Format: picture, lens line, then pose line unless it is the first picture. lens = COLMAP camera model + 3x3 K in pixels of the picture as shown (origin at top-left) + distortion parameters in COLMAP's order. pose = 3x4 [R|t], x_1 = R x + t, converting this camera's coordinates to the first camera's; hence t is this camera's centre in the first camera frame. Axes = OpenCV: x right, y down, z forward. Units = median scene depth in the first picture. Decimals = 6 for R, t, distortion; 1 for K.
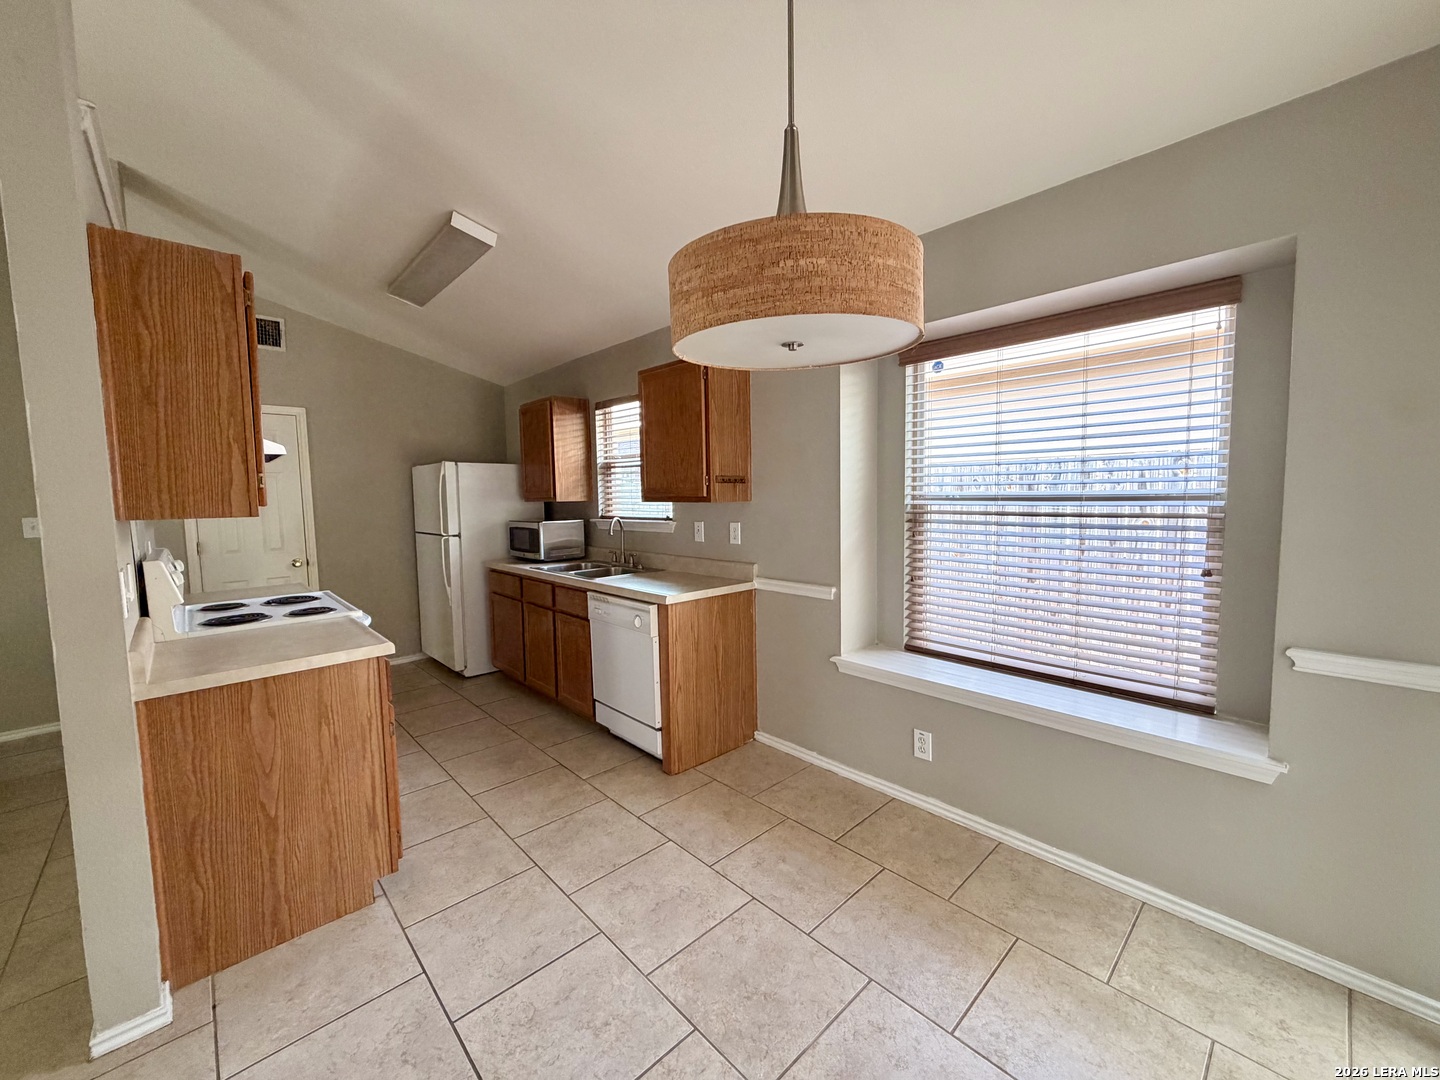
lens RADIAL K [[573.6, 0, 715.6], [0, 573.6, 540.0], [0, 0, 1]] dist [-0.001541, 0.000468]
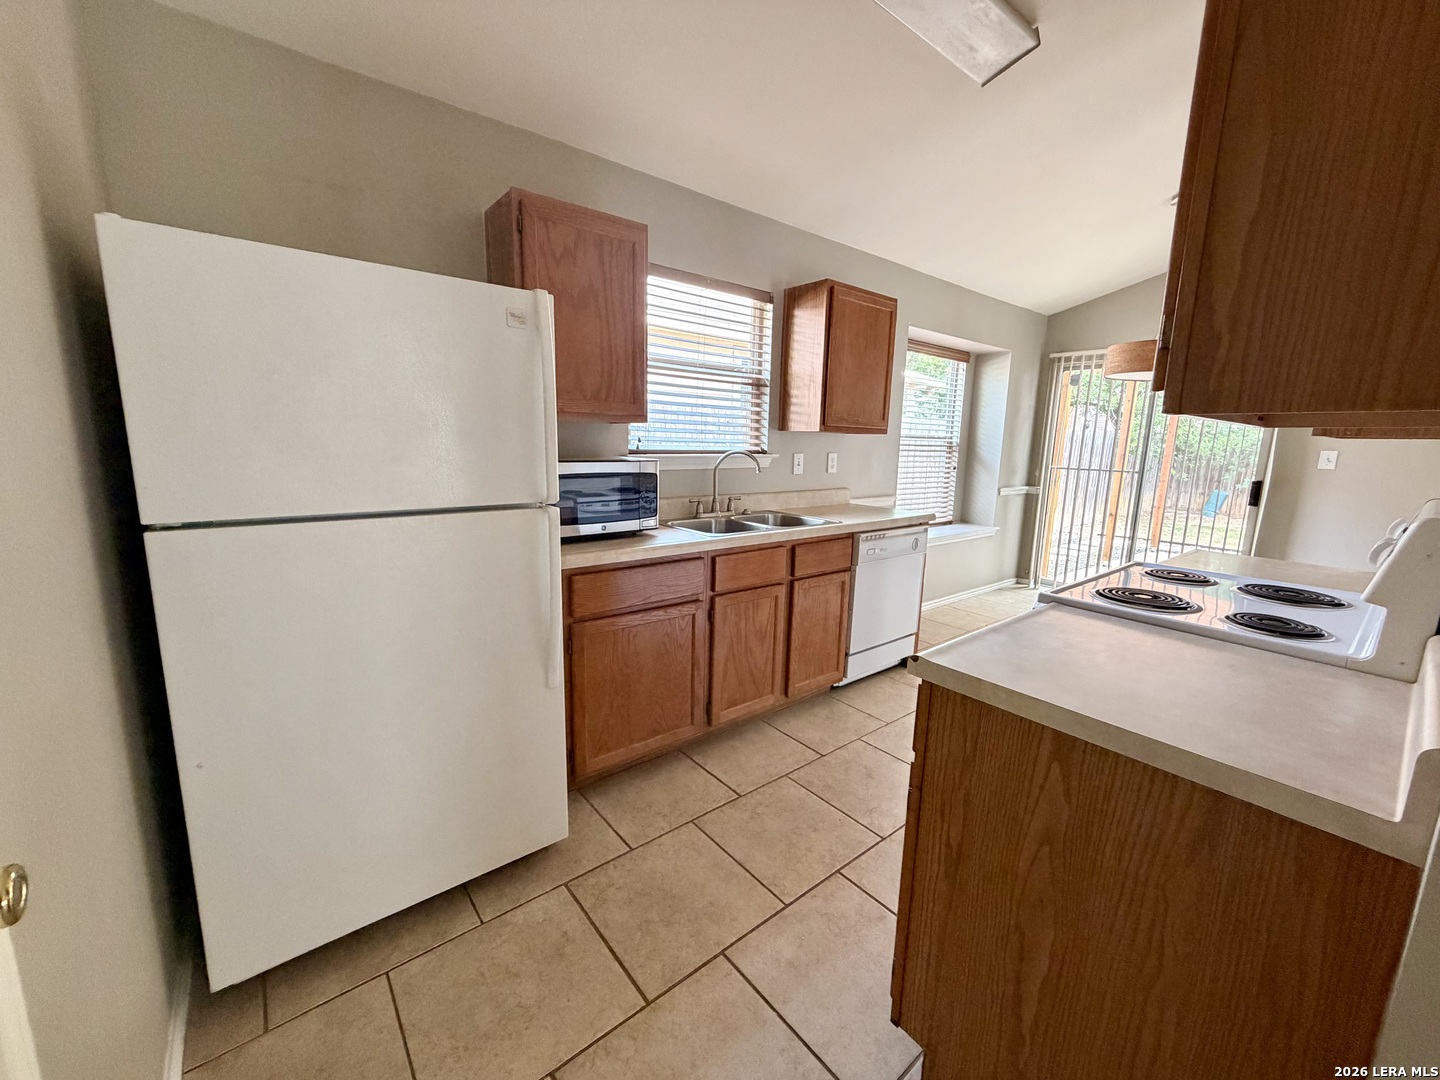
lens RADIAL K [[573.6, 0, 719.7], [0, 573.6, 535.9], [0, 0, 1]] dist [-0.001541, 0.000468]
pose [[0.063334, -0.146863, 0.987127, -1.278274], [0.058783, 0.987945, 0.143213, -0.052648], [-0.996260, 0.048956, 0.071203, 1.346396]]
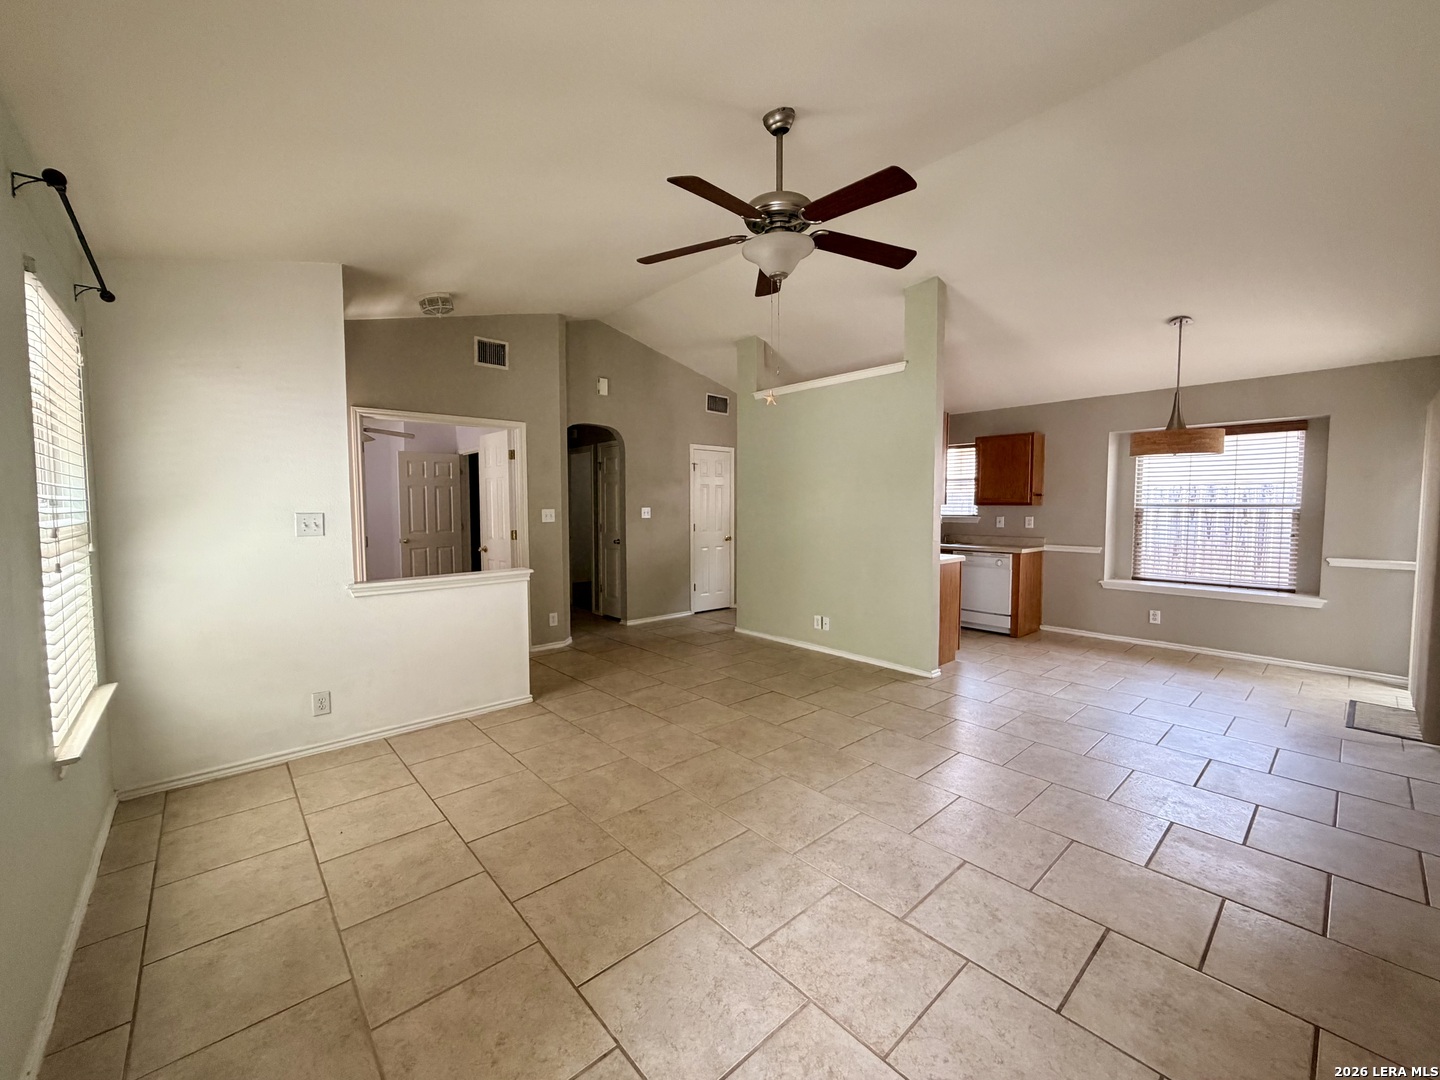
lens RADIAL K [[573.6, 0, 714.6], [0, 573.6, 539.6], [0, 0, 1]] dist [-0.001541, 0.000468]
pose [[0.999520, 0.019829, -0.023784, -1.147924], [-0.020390, 0.999514, -0.023588, 0.133273], [0.023305, 0.024061, 0.999439, -1.113605]]
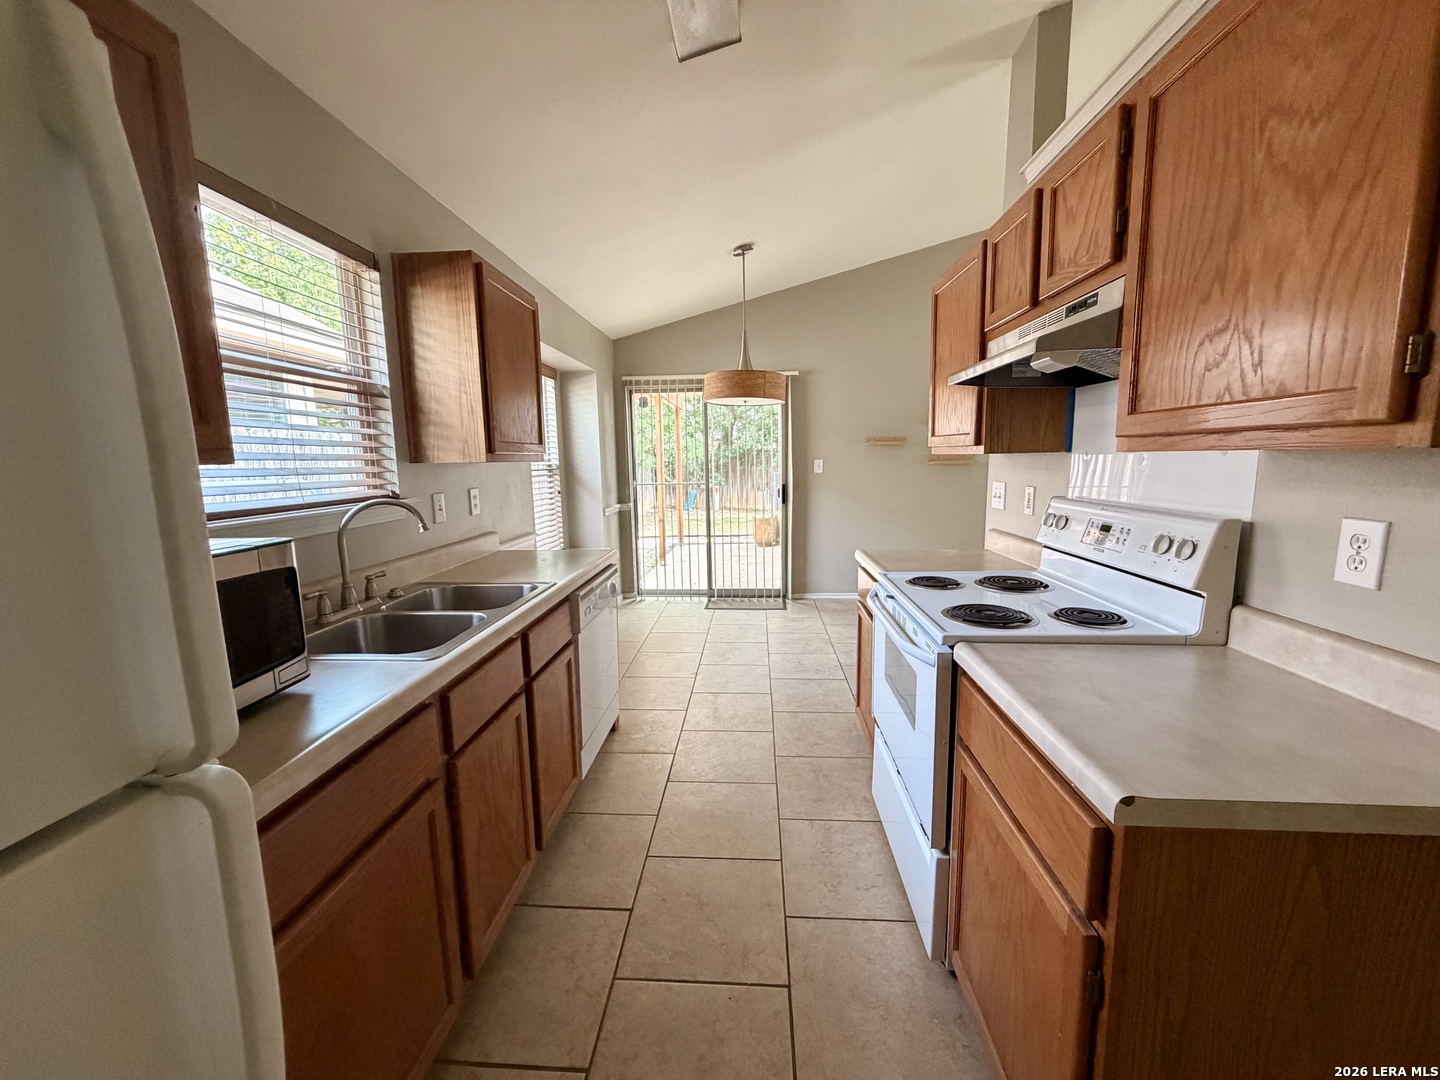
lens RADIAL K [[573.6, 0, 717.4], [0, 573.6, 537.6], [0, 0, 1]] dist [-0.001541, 0.000468]
pose [[-0.685946, -0.069412, 0.724334, -0.952785], [0.091407, 0.979335, 0.180411, -0.093025], [-0.721888, 0.189961, -0.665426, 1.538670]]
